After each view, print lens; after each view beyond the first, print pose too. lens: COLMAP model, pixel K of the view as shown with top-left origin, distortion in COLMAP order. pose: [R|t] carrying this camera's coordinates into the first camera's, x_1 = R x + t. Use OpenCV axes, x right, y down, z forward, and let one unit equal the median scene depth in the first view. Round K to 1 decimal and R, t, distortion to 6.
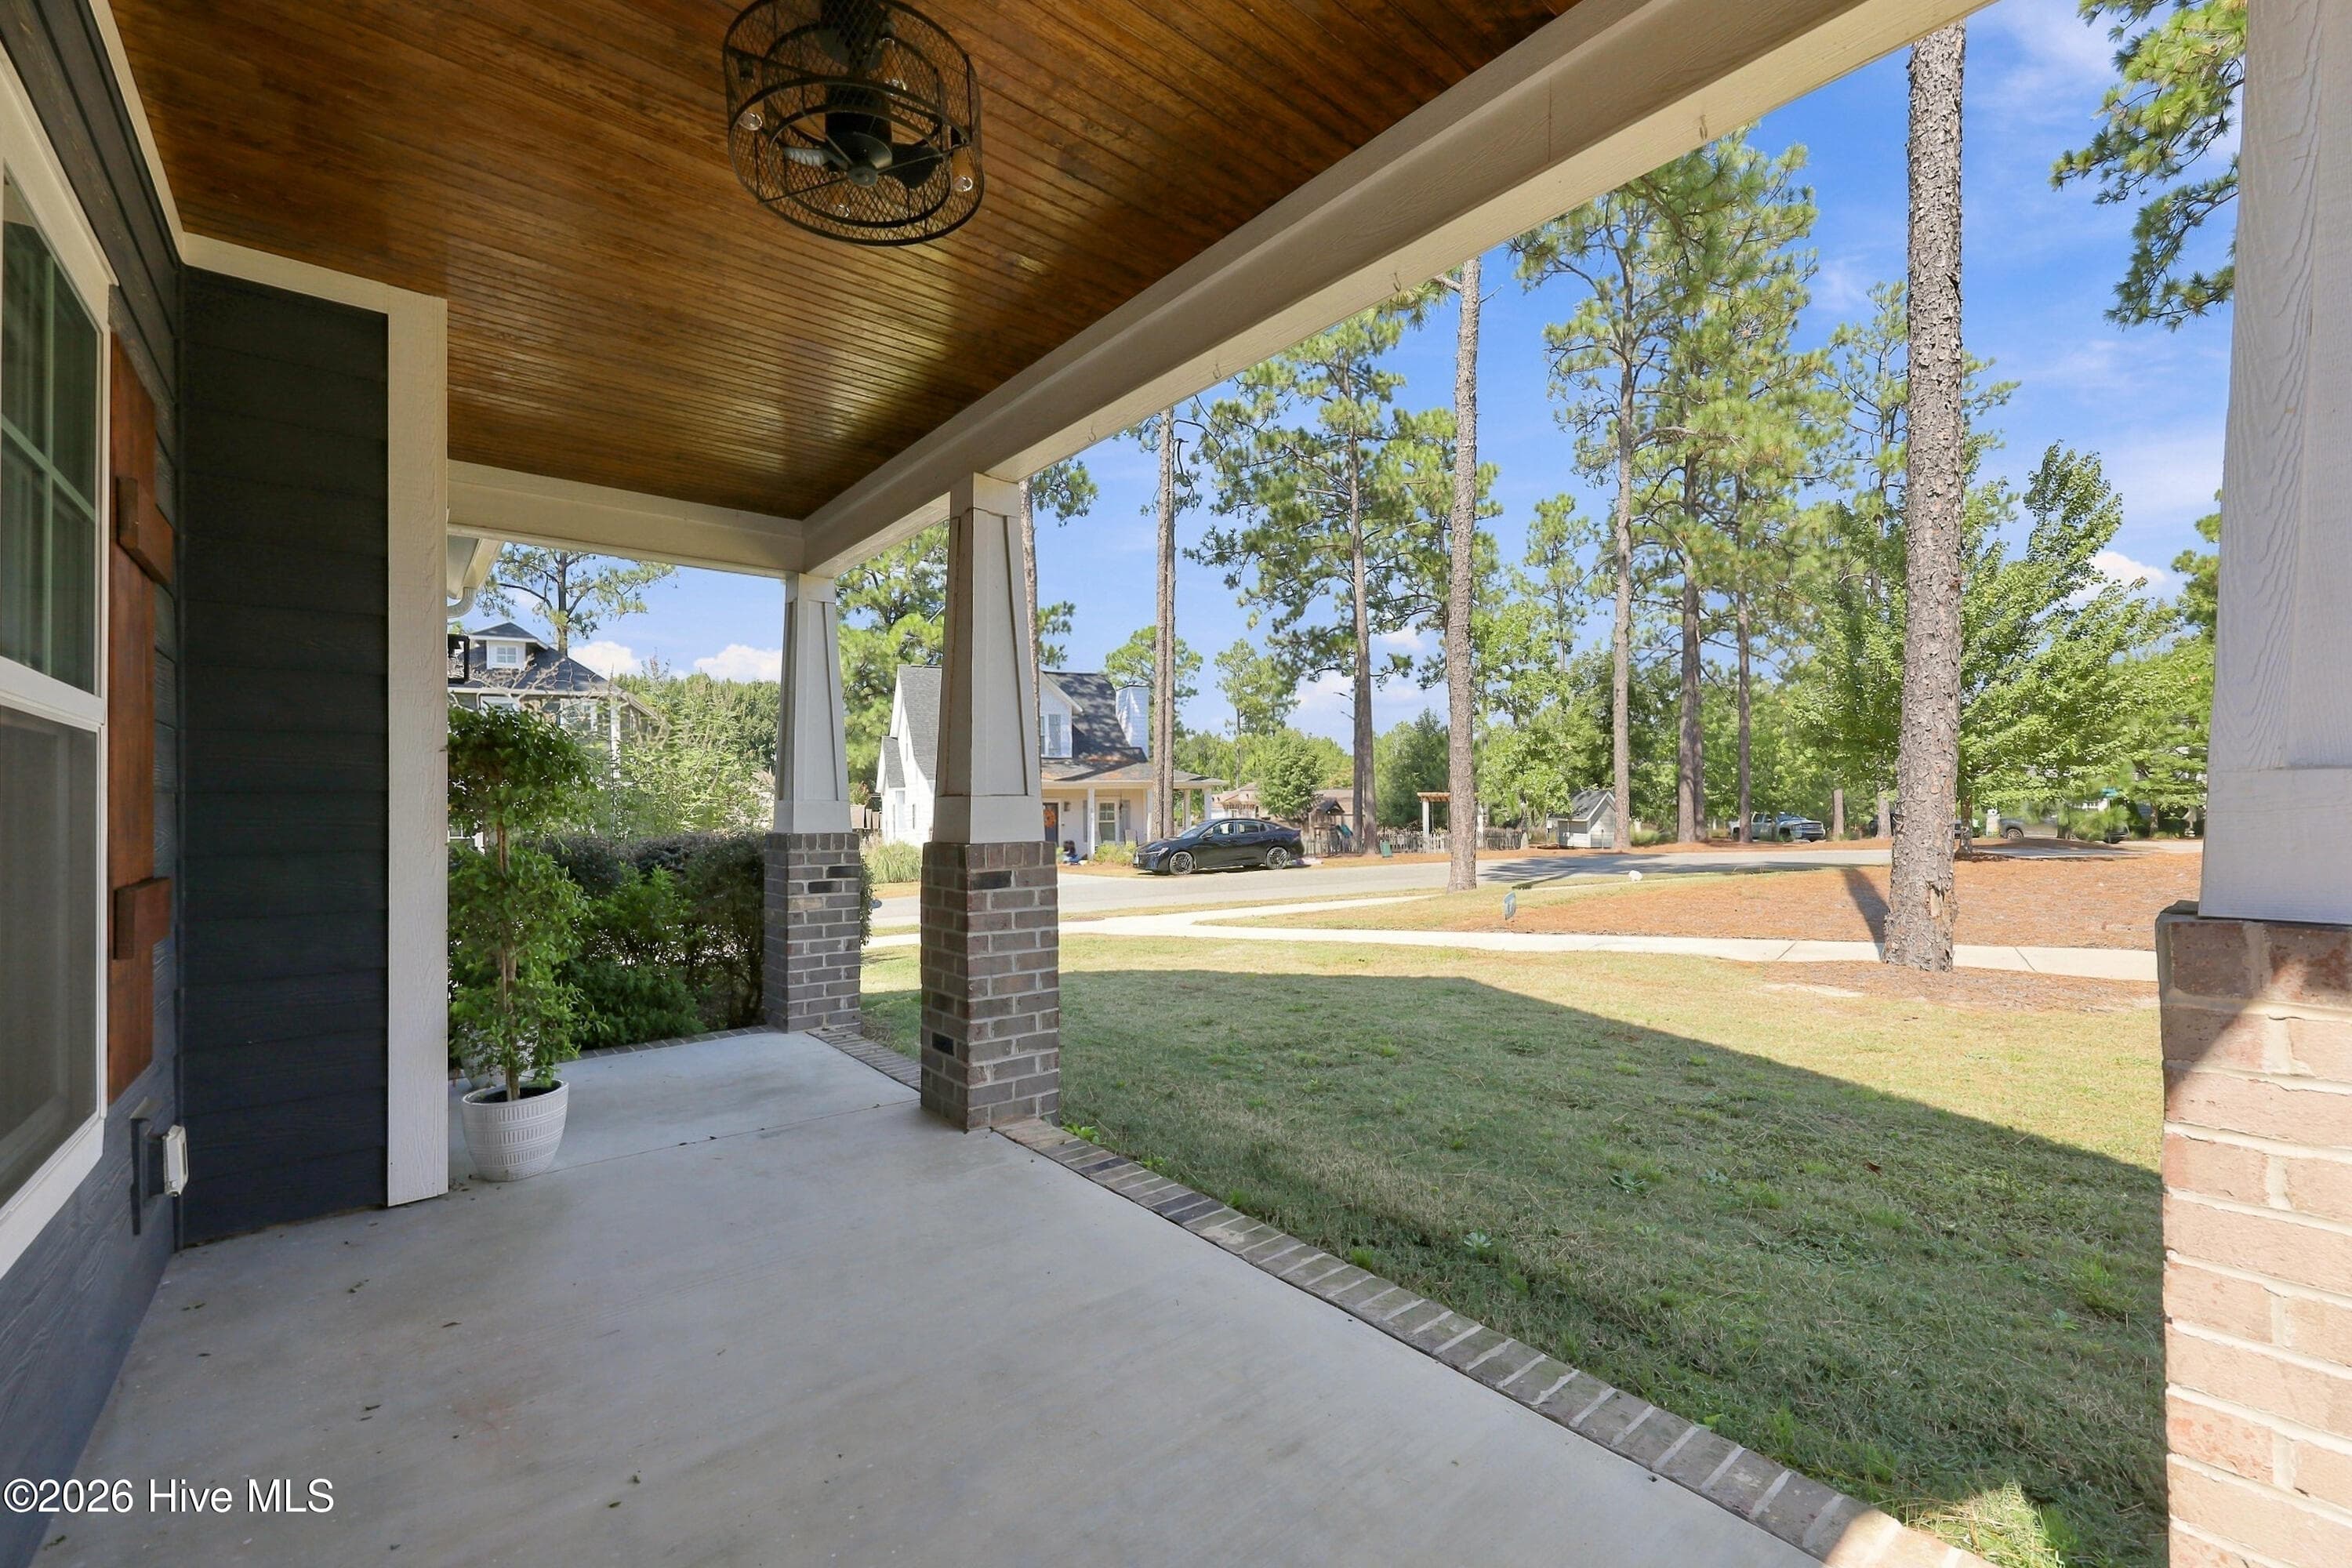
lens RADIAL K [[969.3, 0, 1176.0], [0, 969.3, 805.5], [0, 0, 1]] dist [-0.000629, -0.000047]
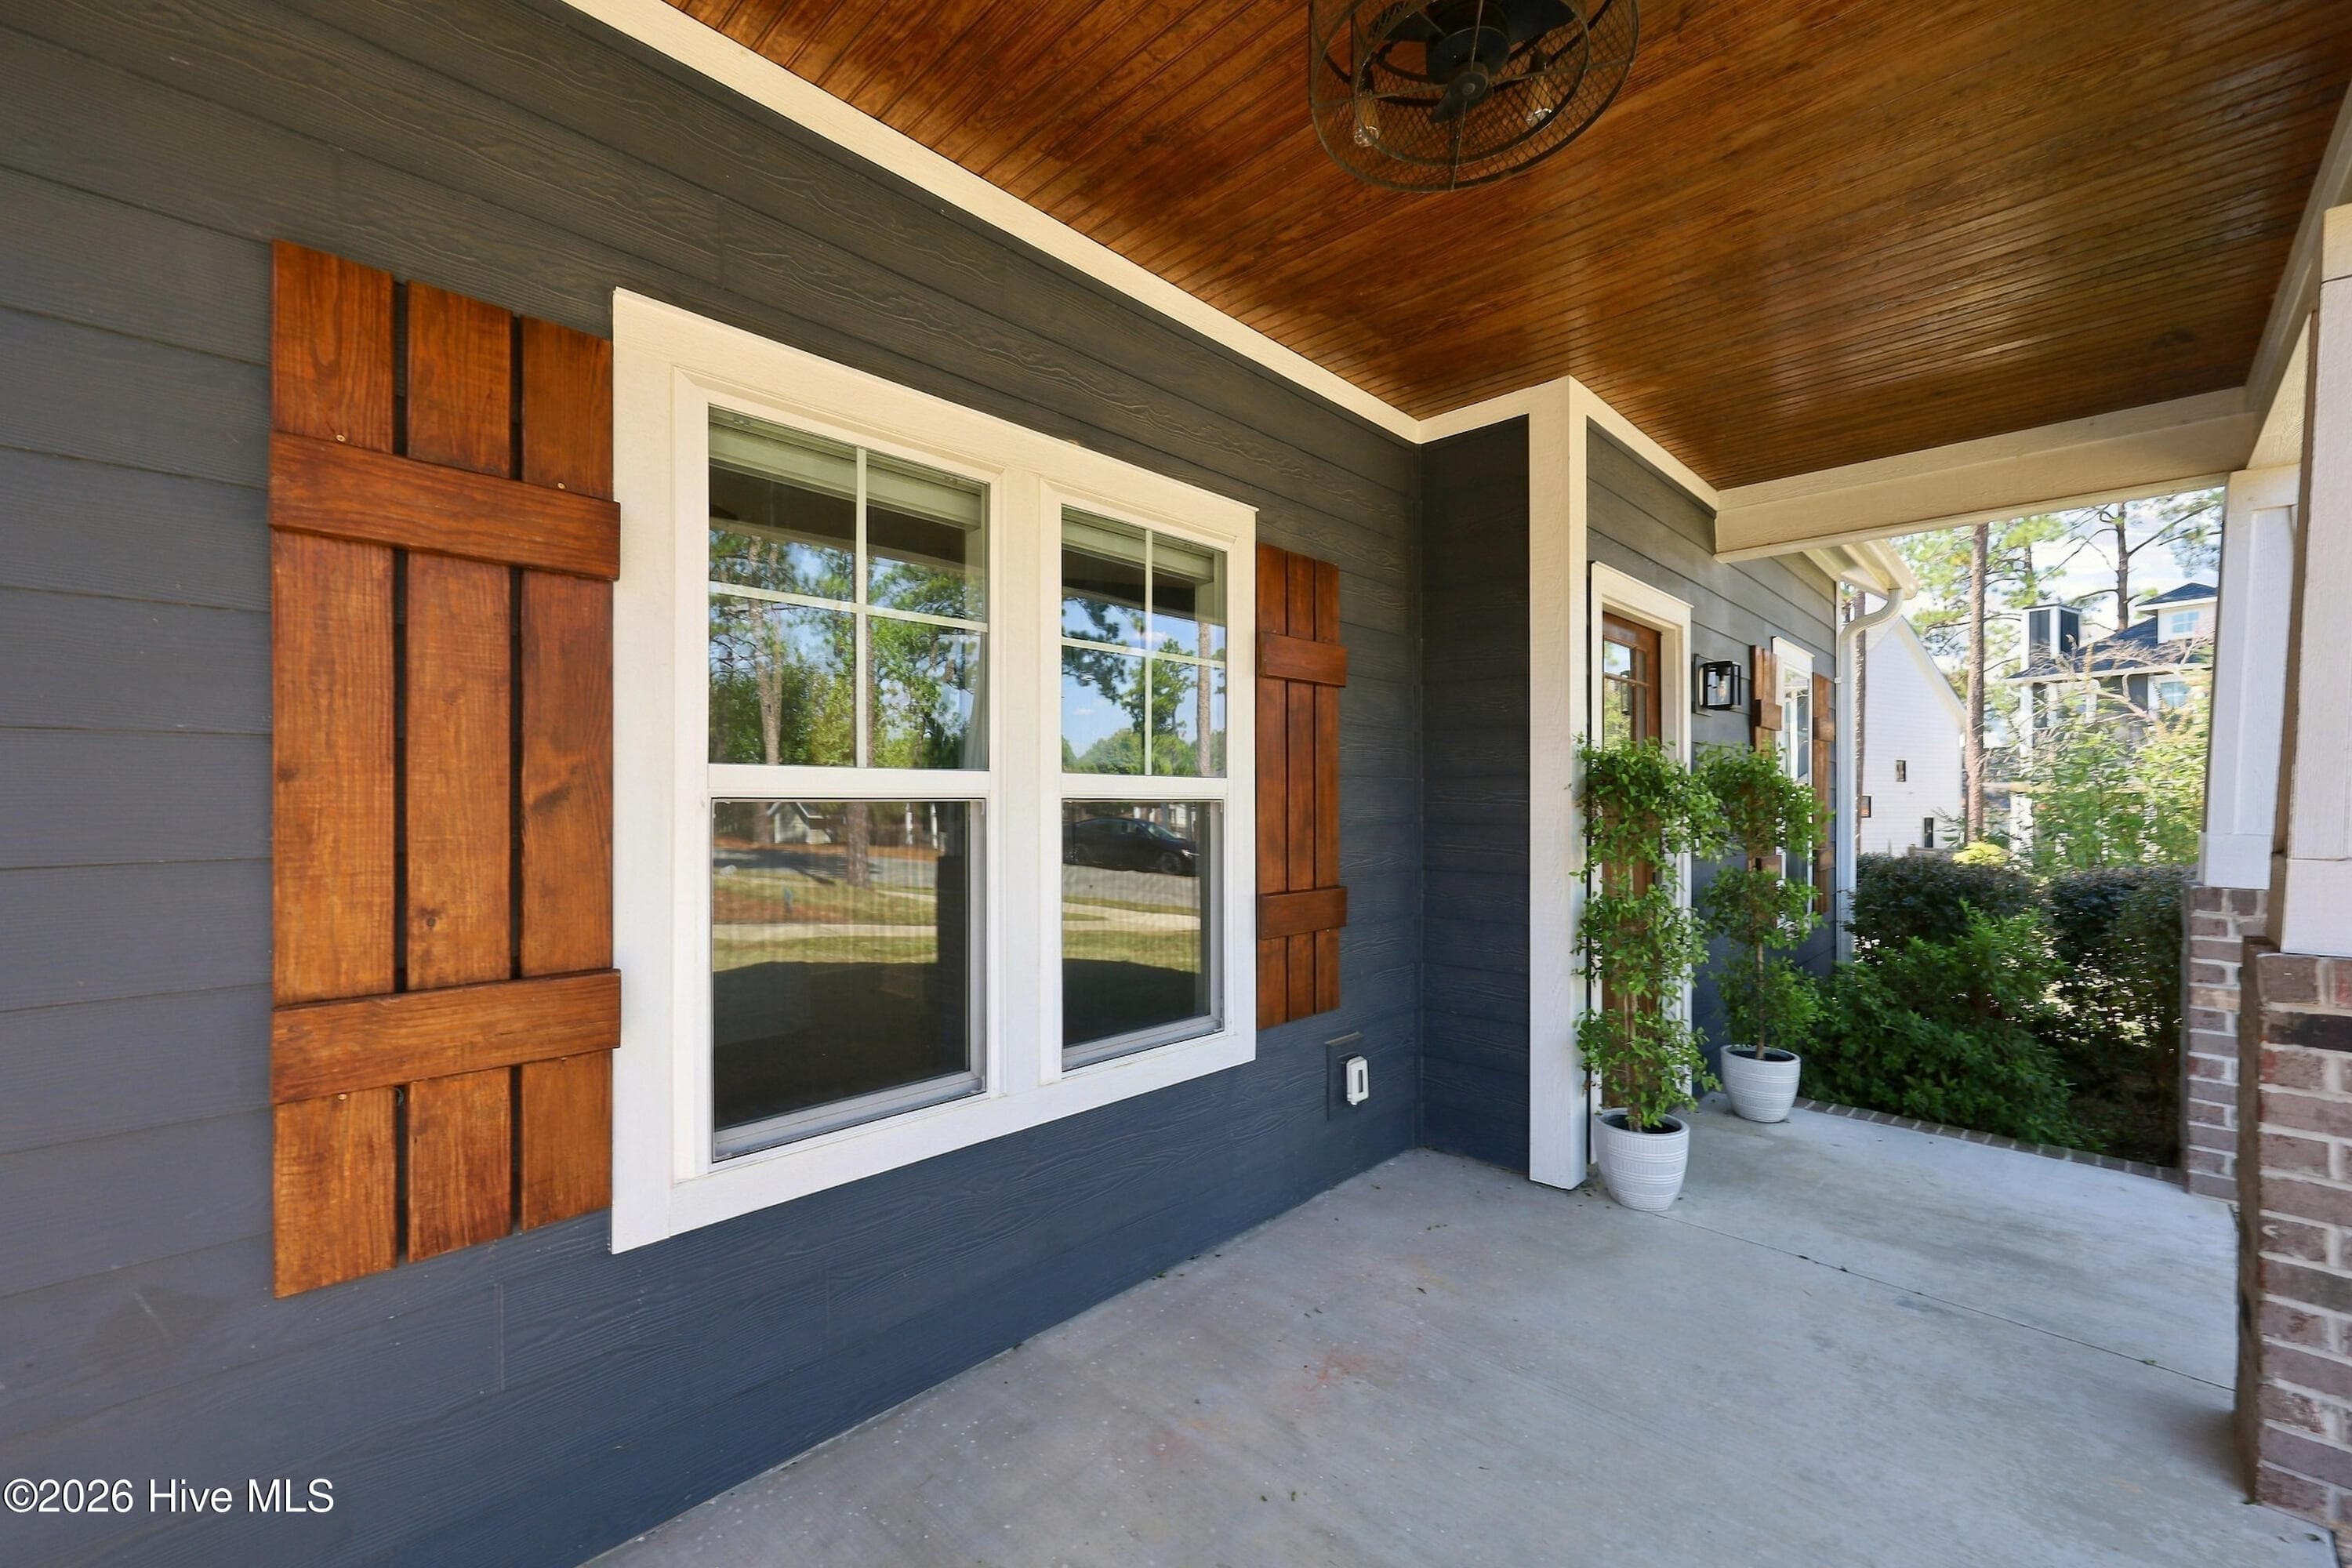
lens RADIAL K [[964.8, 0, 1176.0], [0, 964.8, 784.0], [0, 0, 1]] dist [0.000605, 0.000159]
pose [[0.108323, -0.004032, -0.994108, 0.261649], [-0.008404, 0.999952, -0.004971, -0.045316], [0.994080, 0.008893, 0.108284, 0.400999]]
